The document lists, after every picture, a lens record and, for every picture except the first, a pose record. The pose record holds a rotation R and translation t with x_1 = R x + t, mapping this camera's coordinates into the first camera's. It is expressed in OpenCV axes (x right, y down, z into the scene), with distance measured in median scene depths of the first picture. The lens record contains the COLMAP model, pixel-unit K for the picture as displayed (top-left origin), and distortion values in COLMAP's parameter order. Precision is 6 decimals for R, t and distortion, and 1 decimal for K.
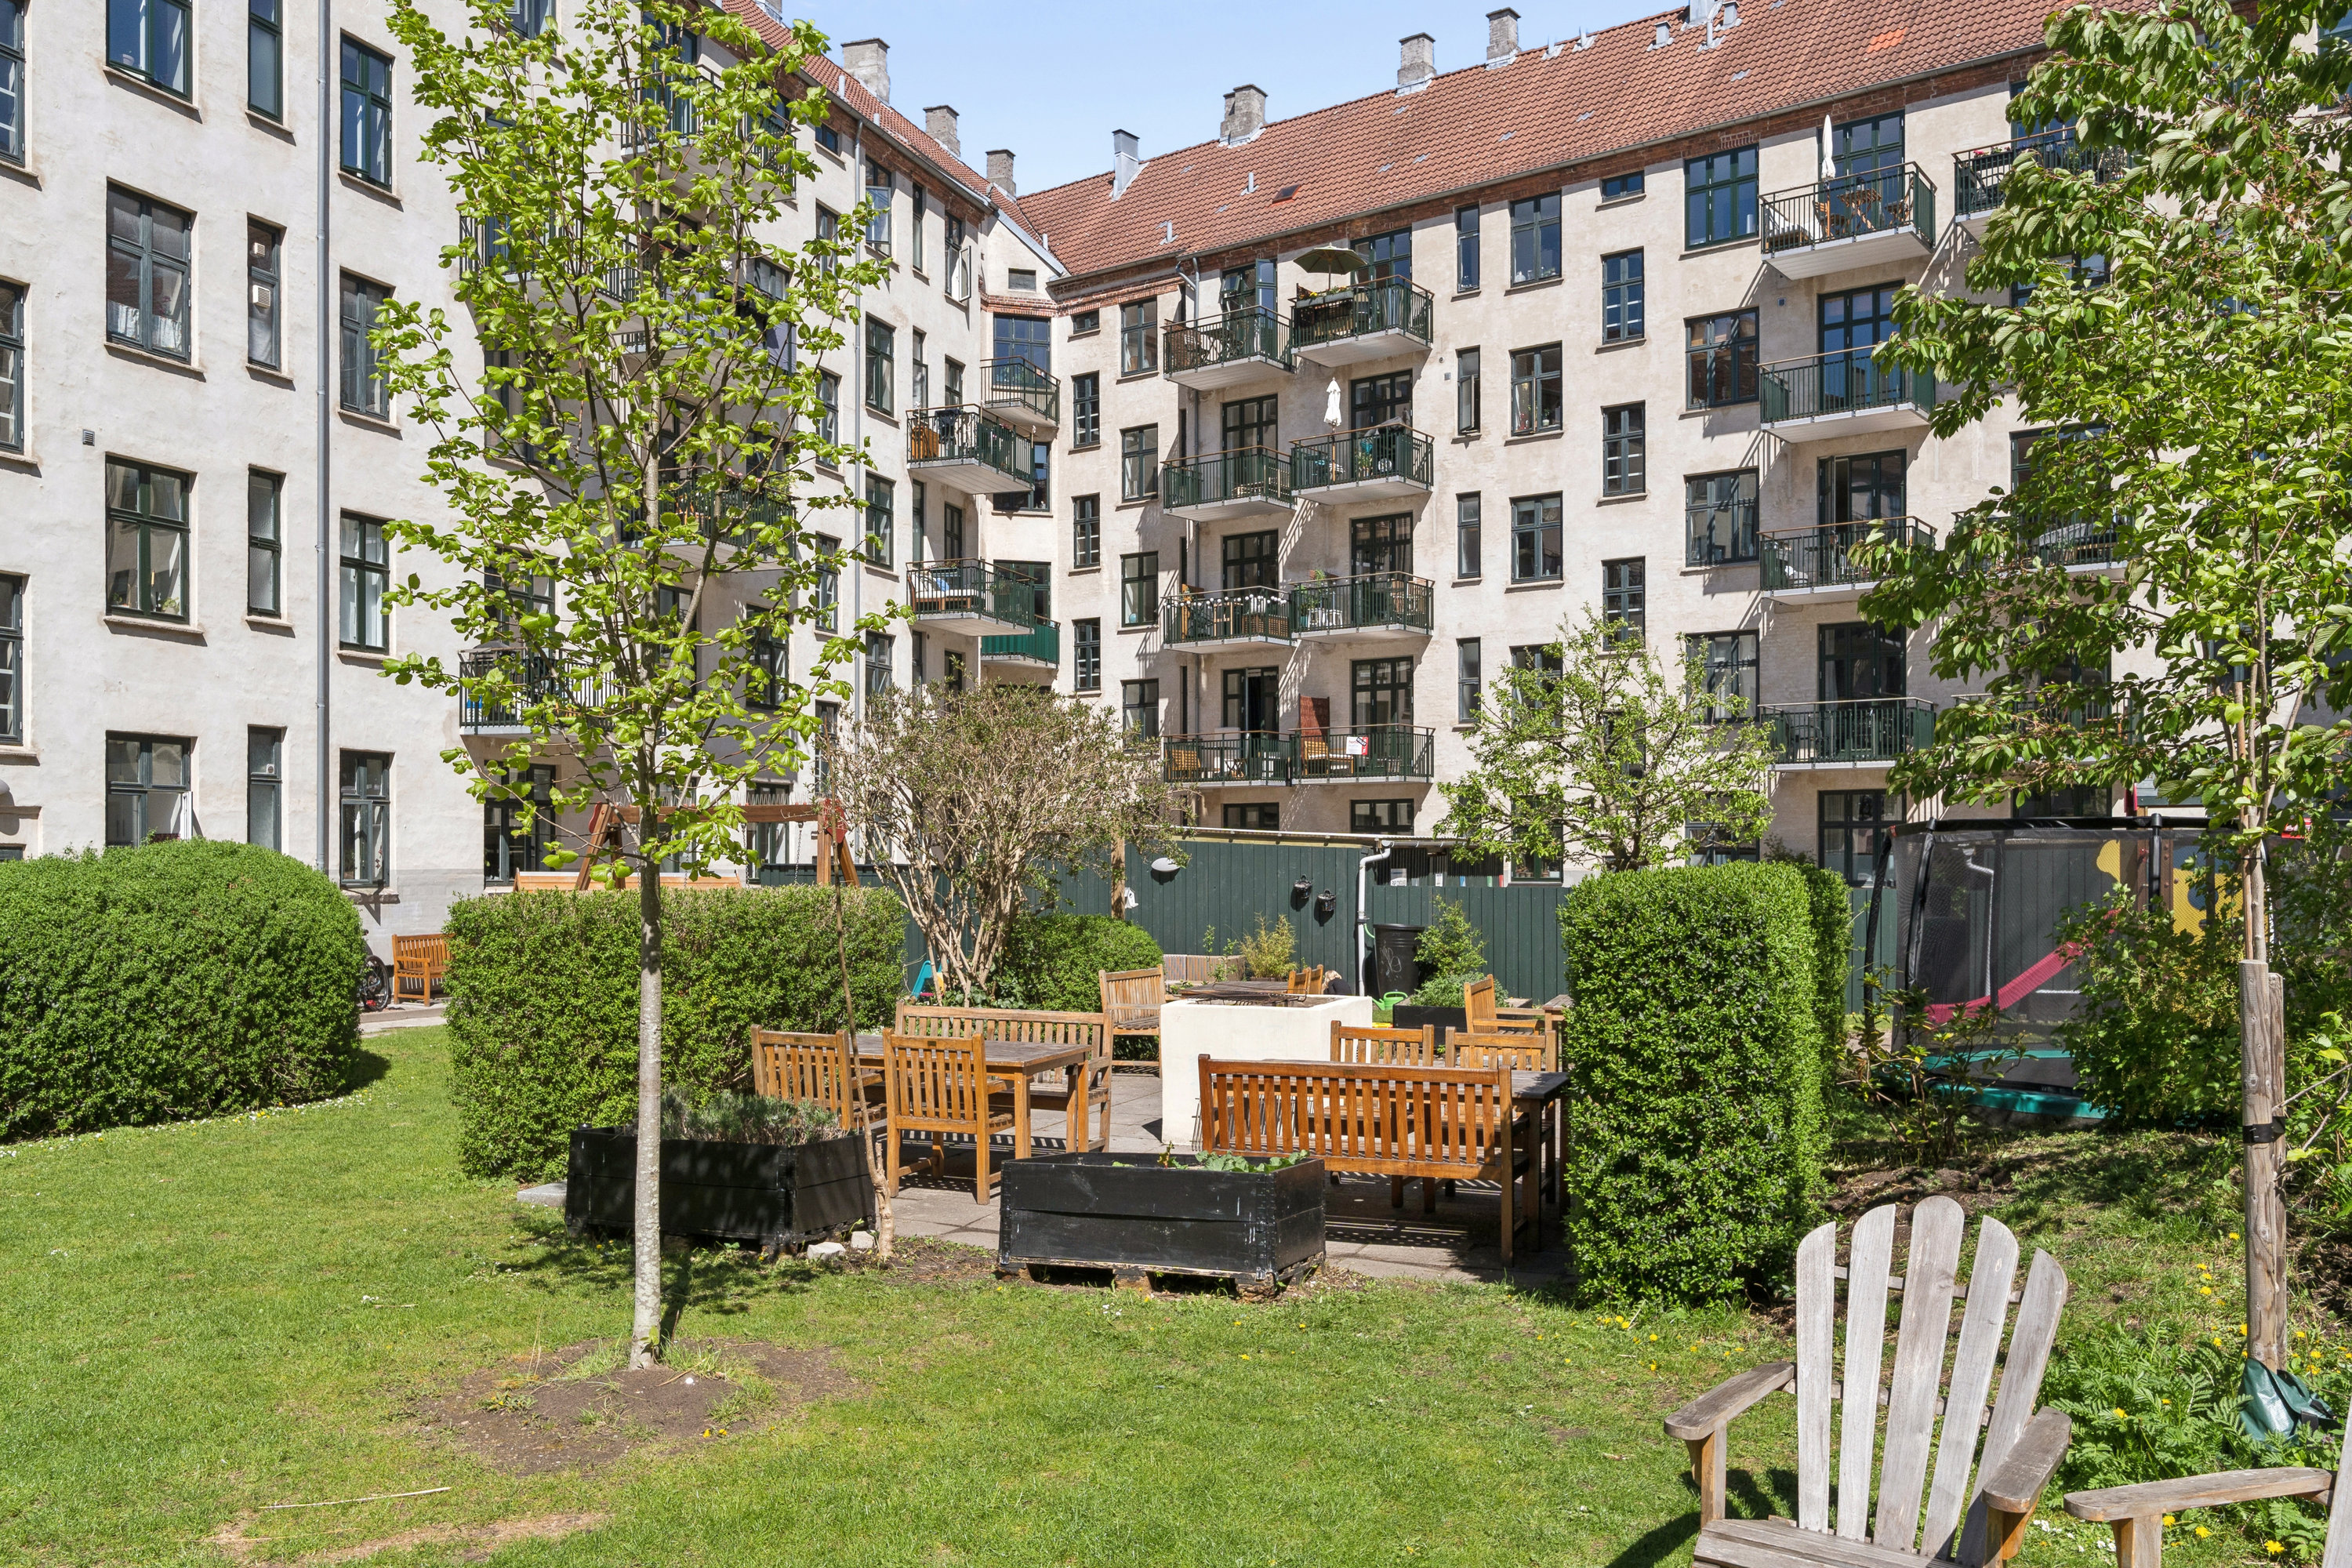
lens RADIAL K [[1822.3, 0, 1169.6], [0, 1822.3, 851.0], [0, 0, 1]] dist [0.000212, -0.003421]
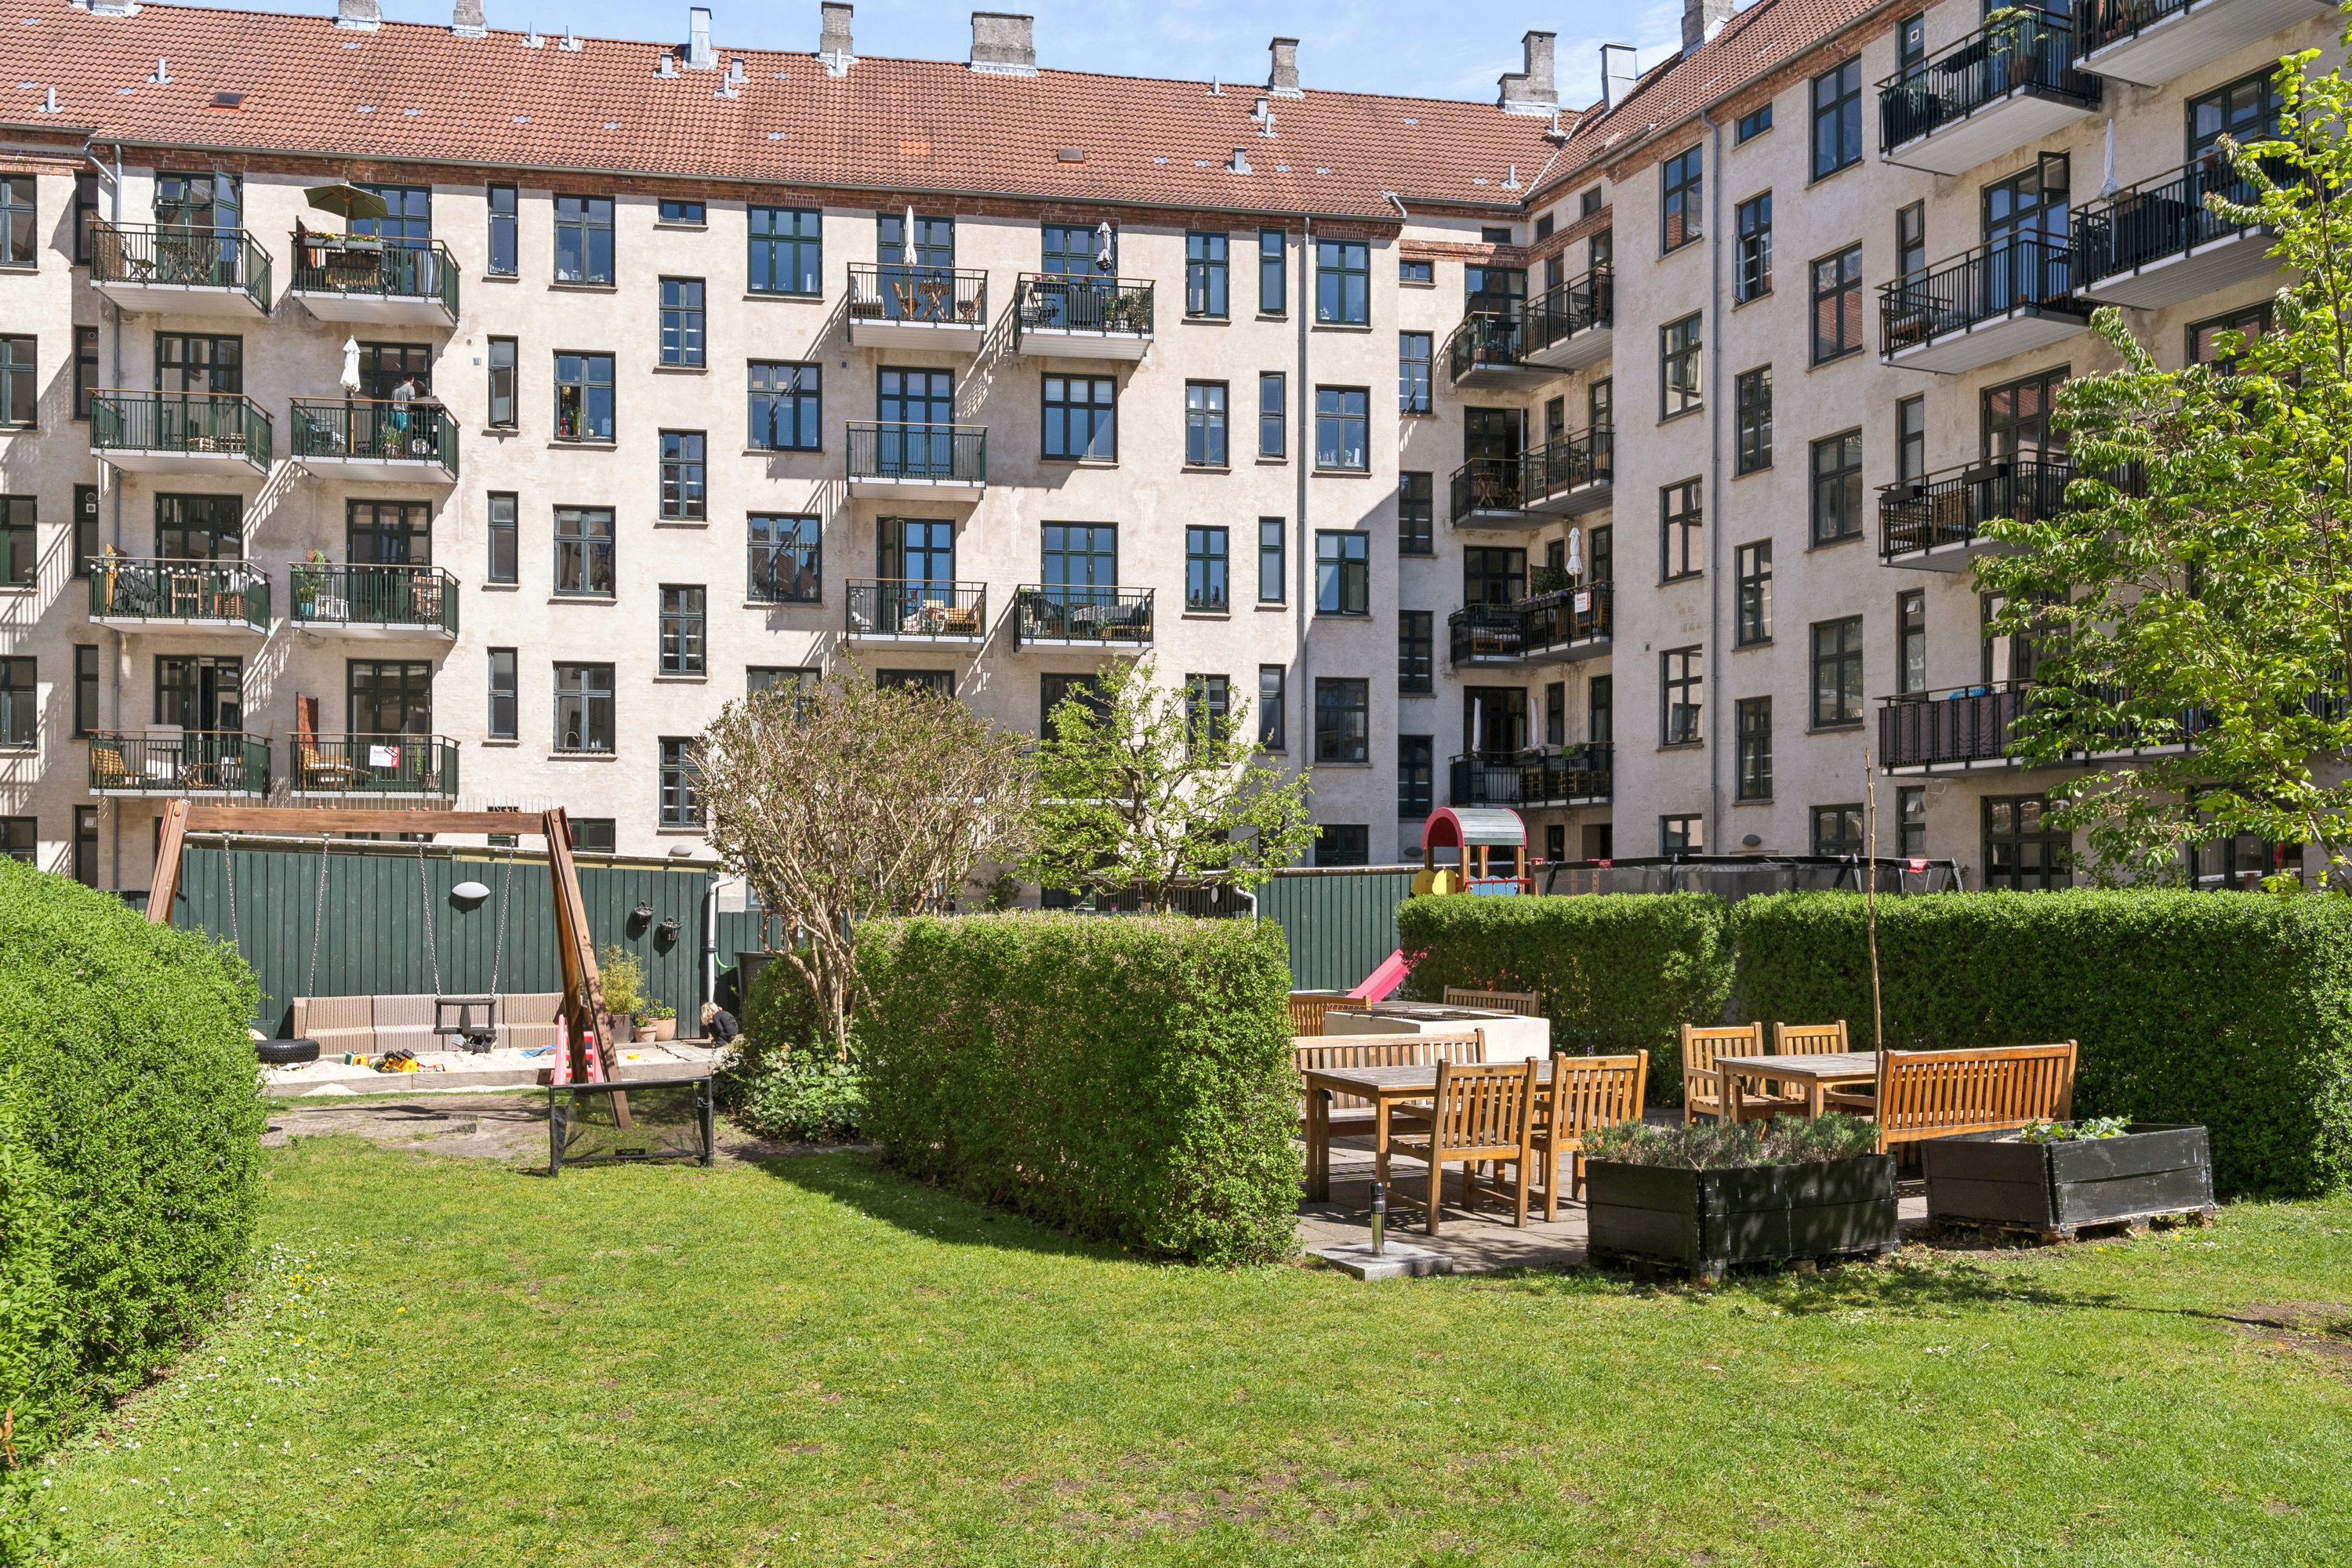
lens RADIAL K [[1793.5, 0, 1116.8], [0, 1793.5, 884.0], [0, 0, 1]] dist [-0.004232, -0.000767]
pose [[0.694294, 0.001393, 0.719690, -0.289030], [-0.003803, 0.999991, 0.001733, 0.001567], [-0.719681, -0.003941, 0.694293, 0.141621]]
